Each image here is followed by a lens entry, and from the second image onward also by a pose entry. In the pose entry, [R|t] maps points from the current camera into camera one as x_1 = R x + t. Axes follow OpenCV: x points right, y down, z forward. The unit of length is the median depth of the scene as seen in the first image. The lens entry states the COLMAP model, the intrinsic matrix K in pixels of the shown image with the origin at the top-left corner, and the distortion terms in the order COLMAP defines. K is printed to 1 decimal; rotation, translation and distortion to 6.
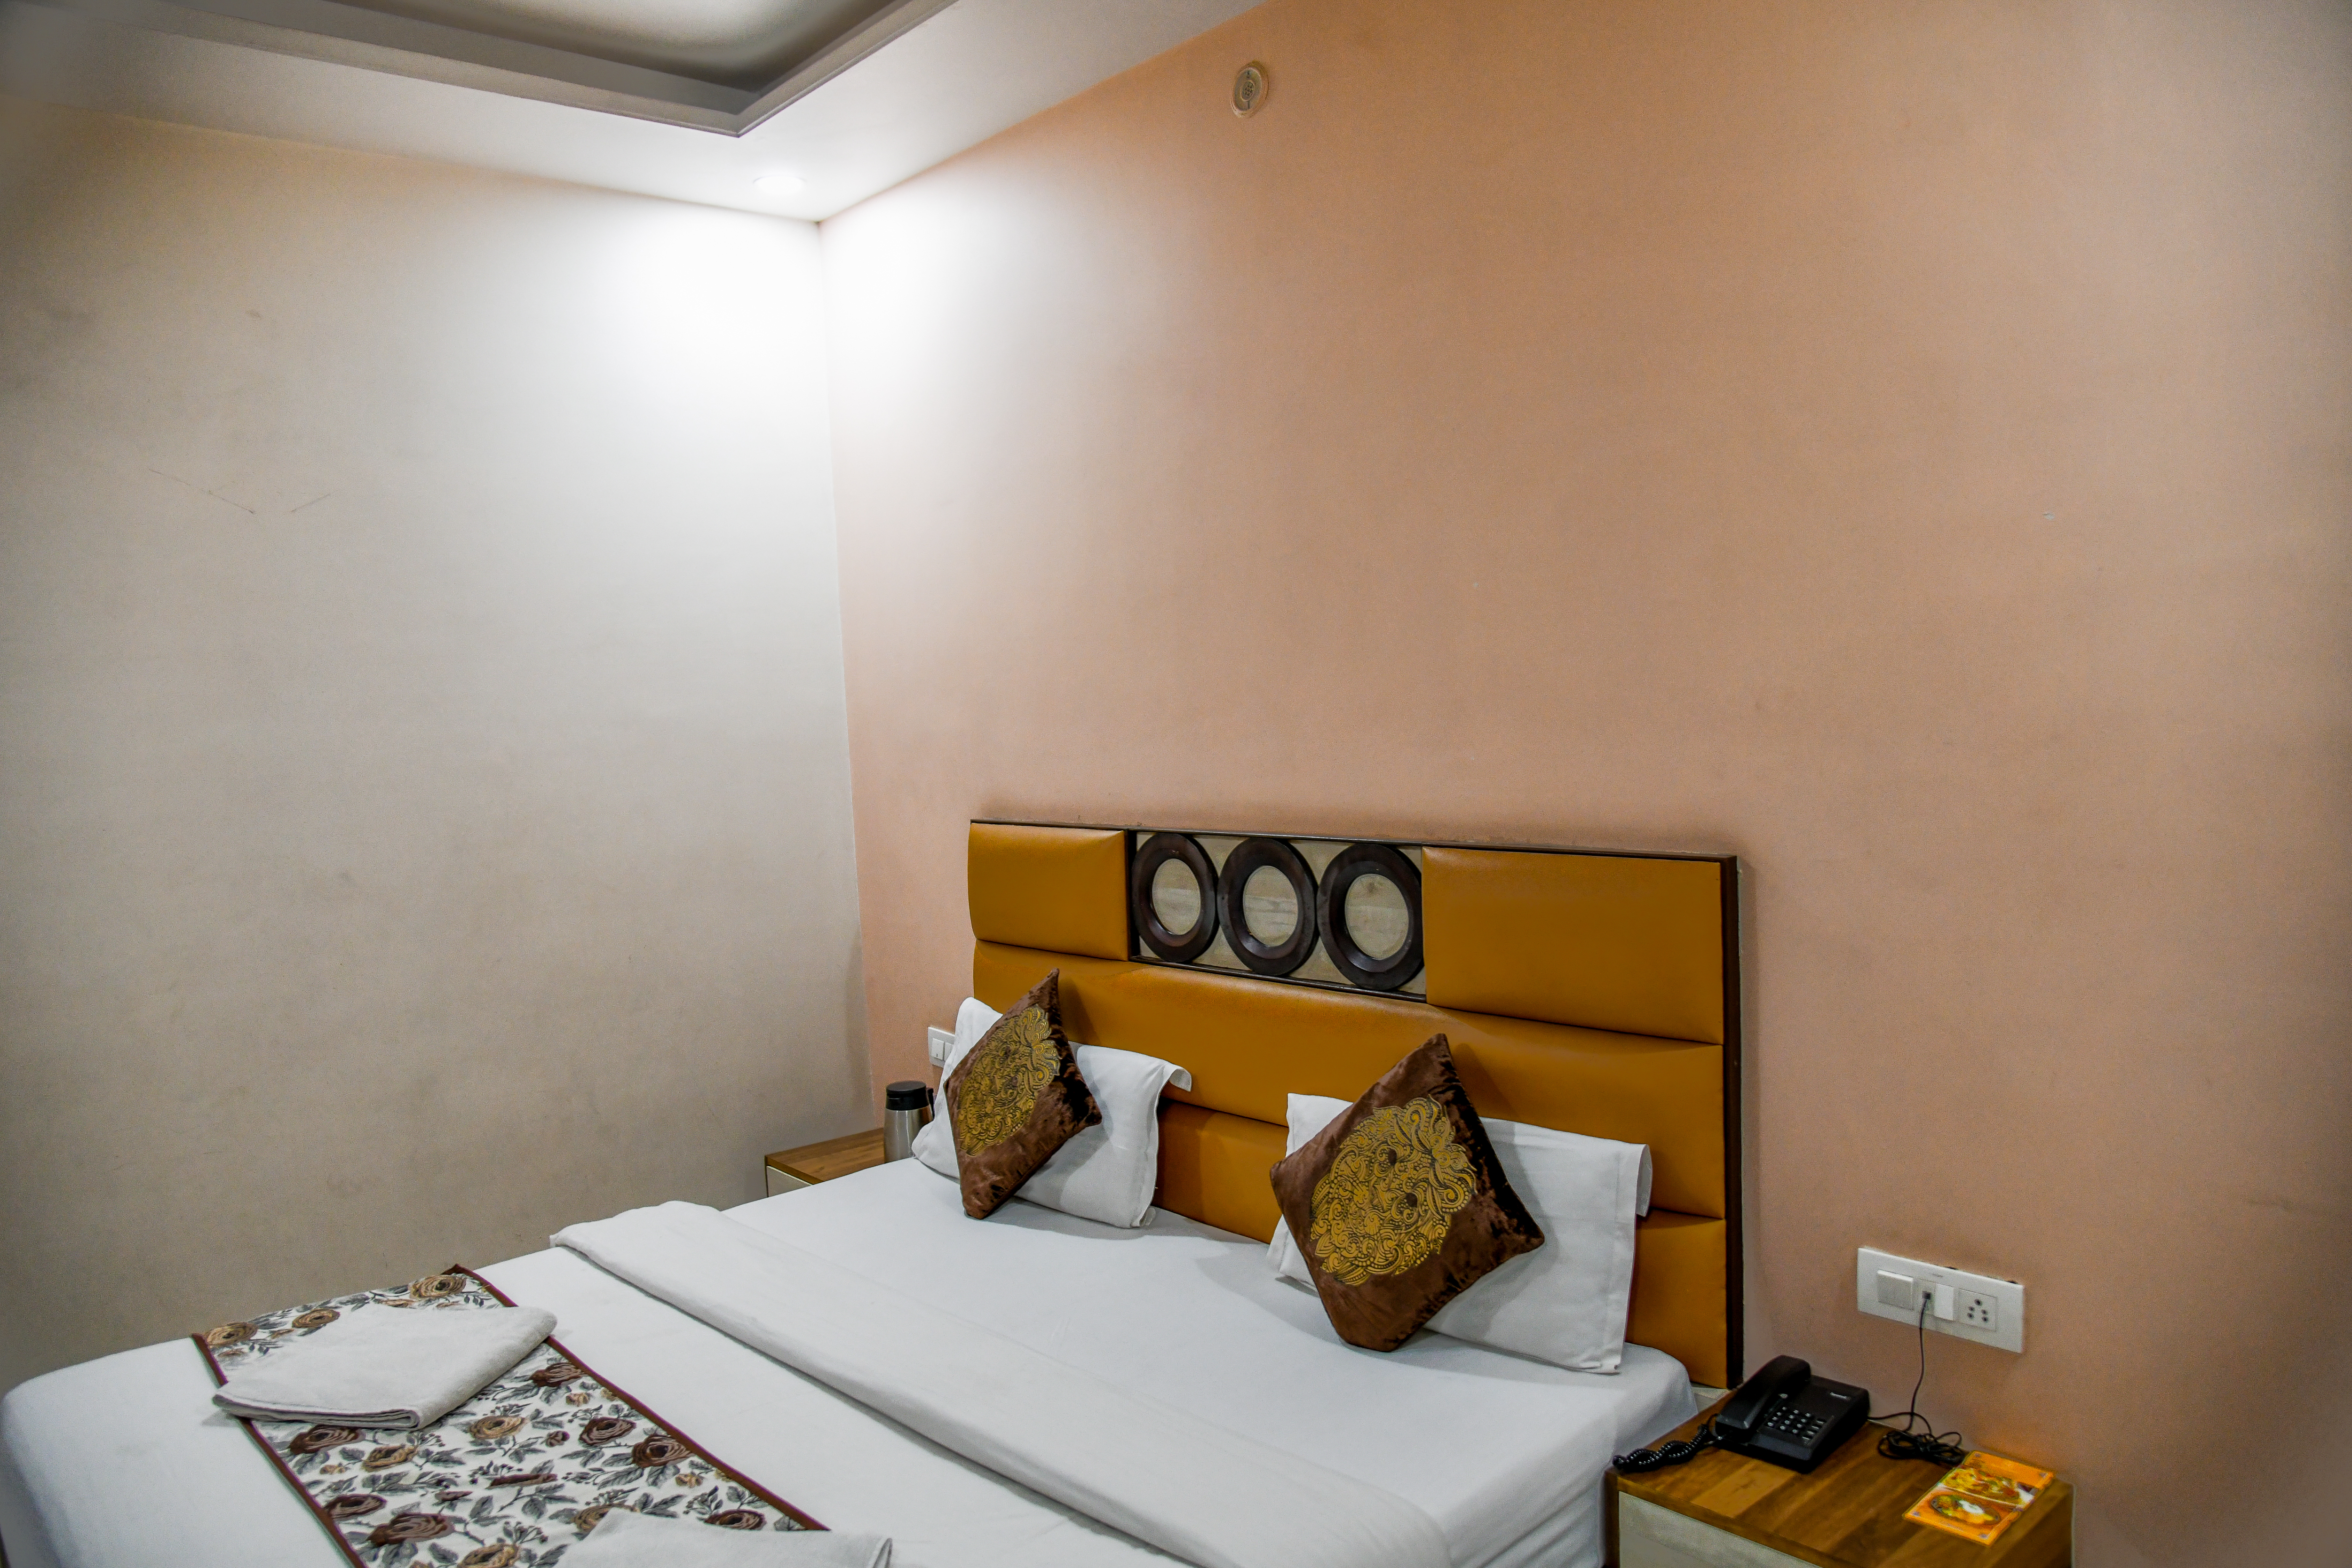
lens RADIAL K [[1642.3, 0, 1076.6], [0, 1642.3, 868.4], [0, 0, 1]] dist [-0.021740, 0.007239]
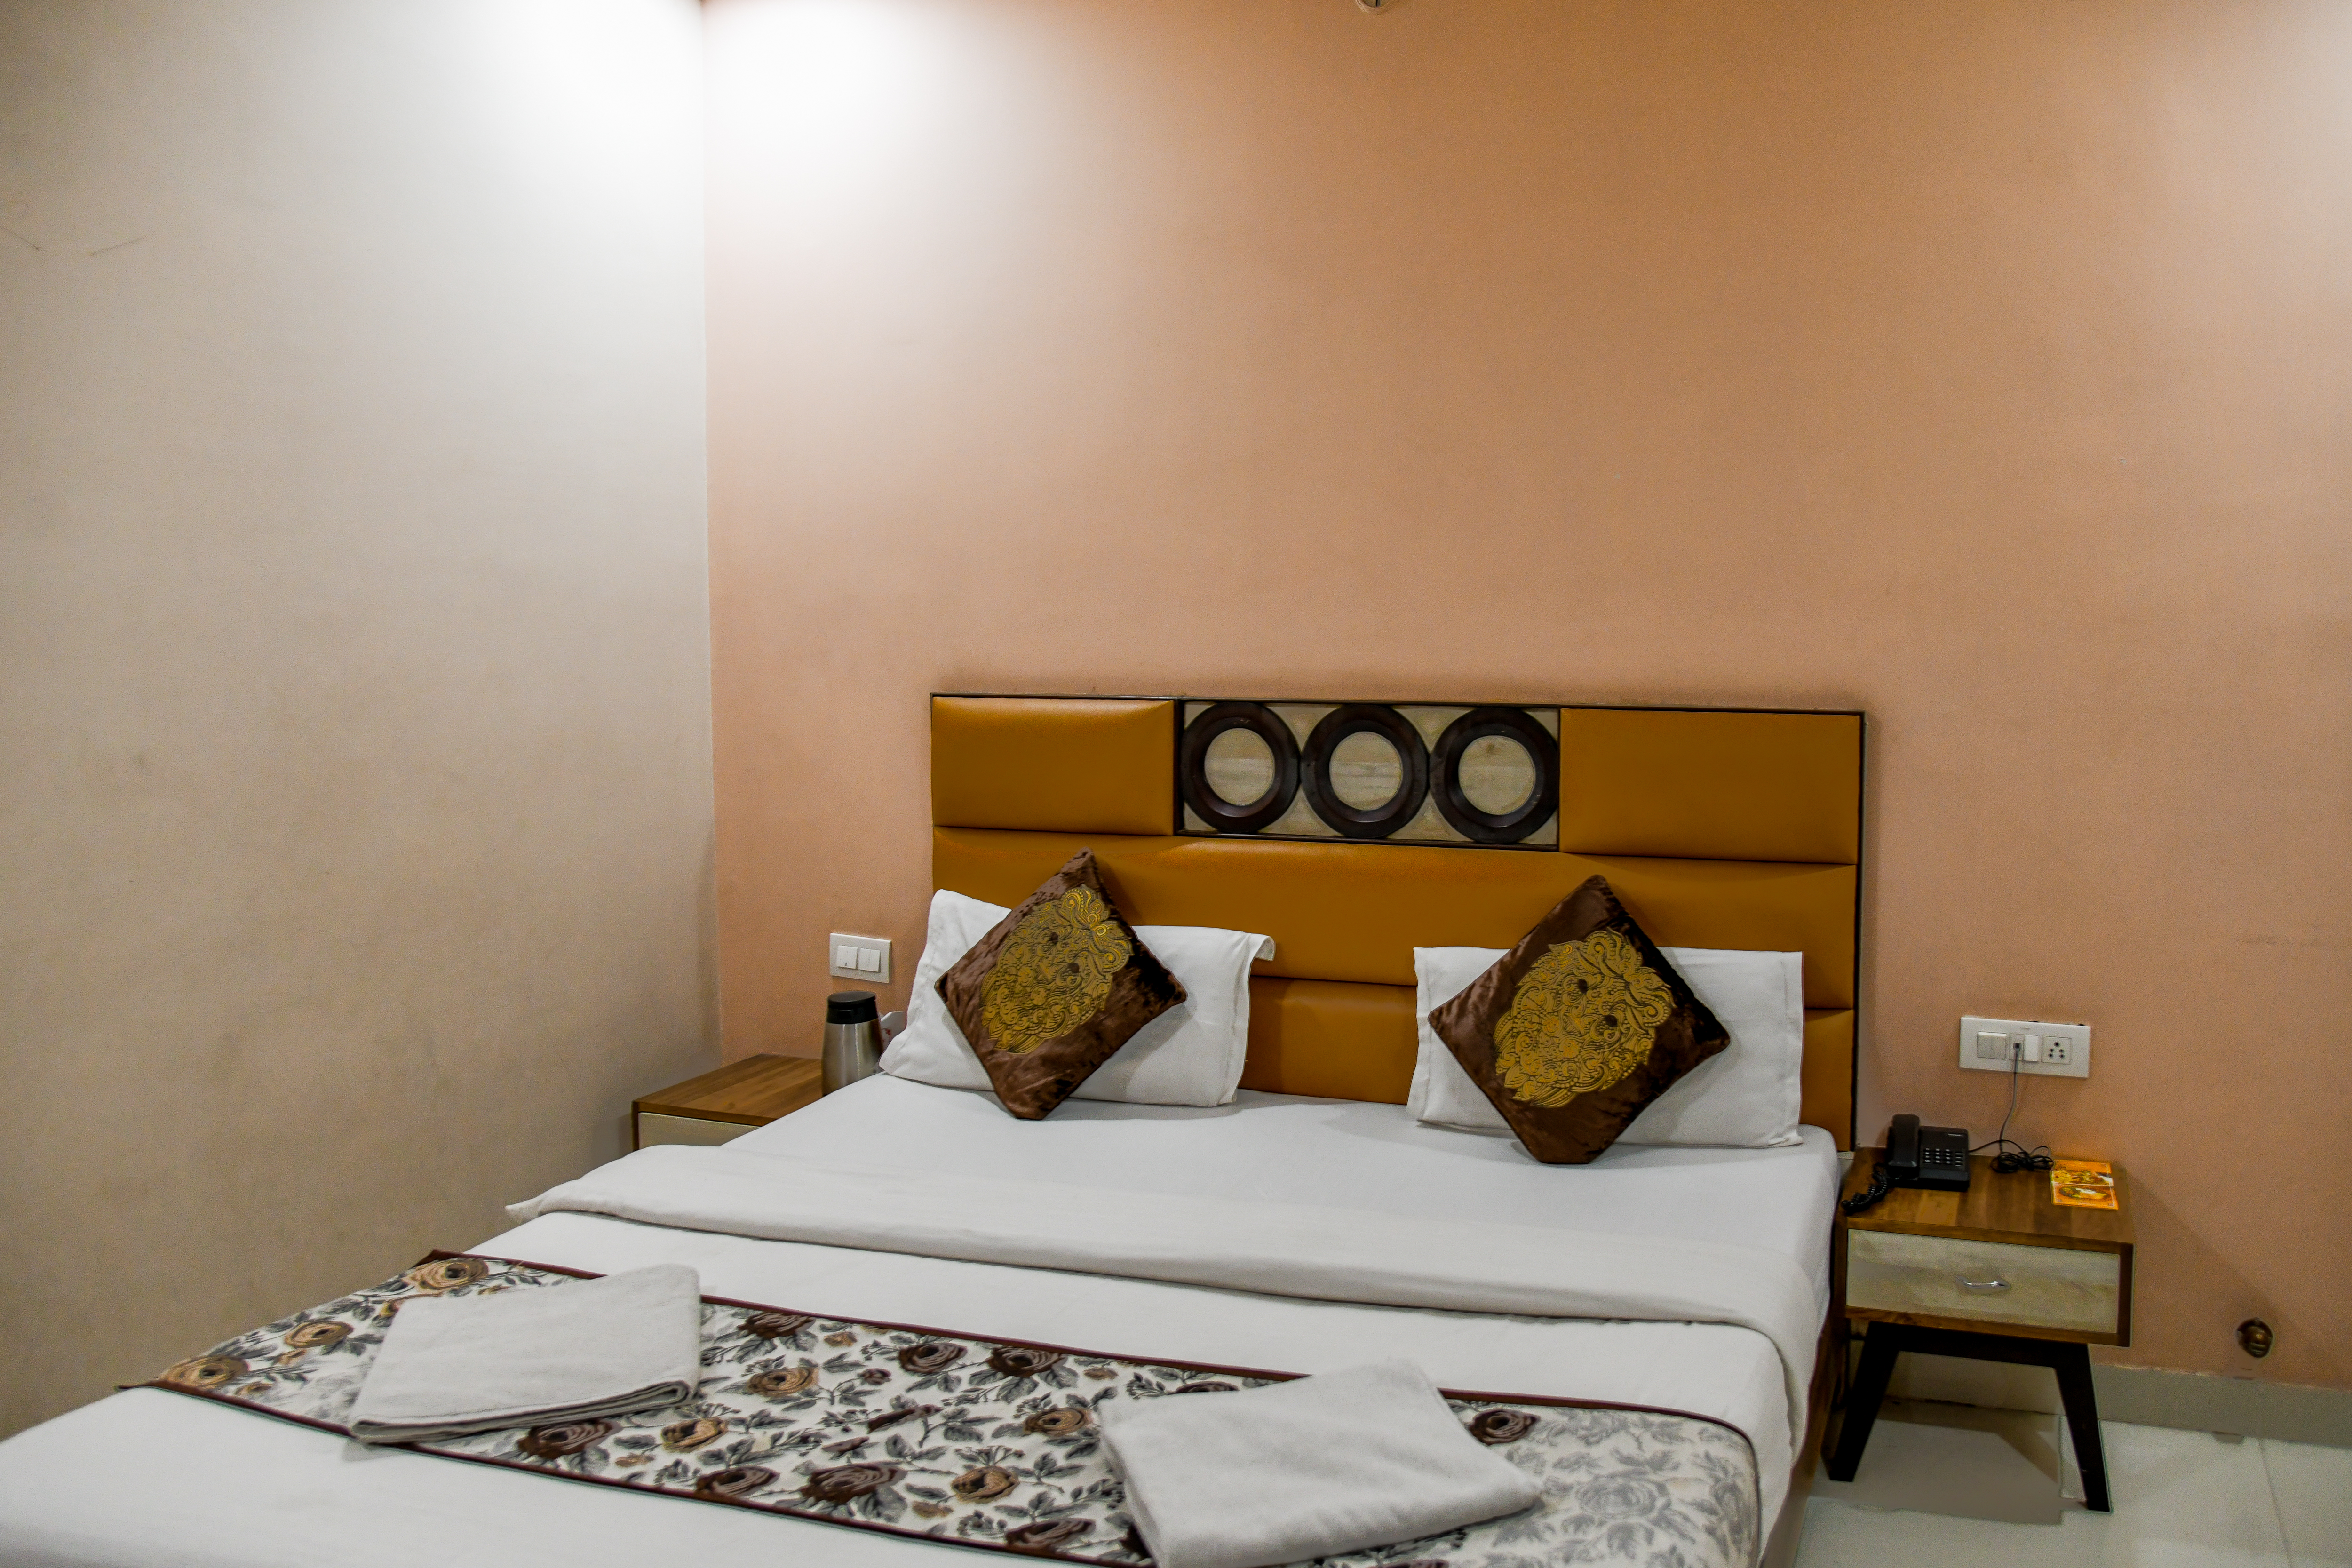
lens RADIAL K [[1796.8, 0, 1440.0], [0, 1796.8, 786.1], [0, 0, 1]] dist [-0.005209, -0.001717]
pose [[0.835571, -0.012753, 0.549235, -0.519270], [0.018010, 0.999829, -0.004185, 0.042925], [-0.549087, 0.013389, 0.835658, 0.041332]]
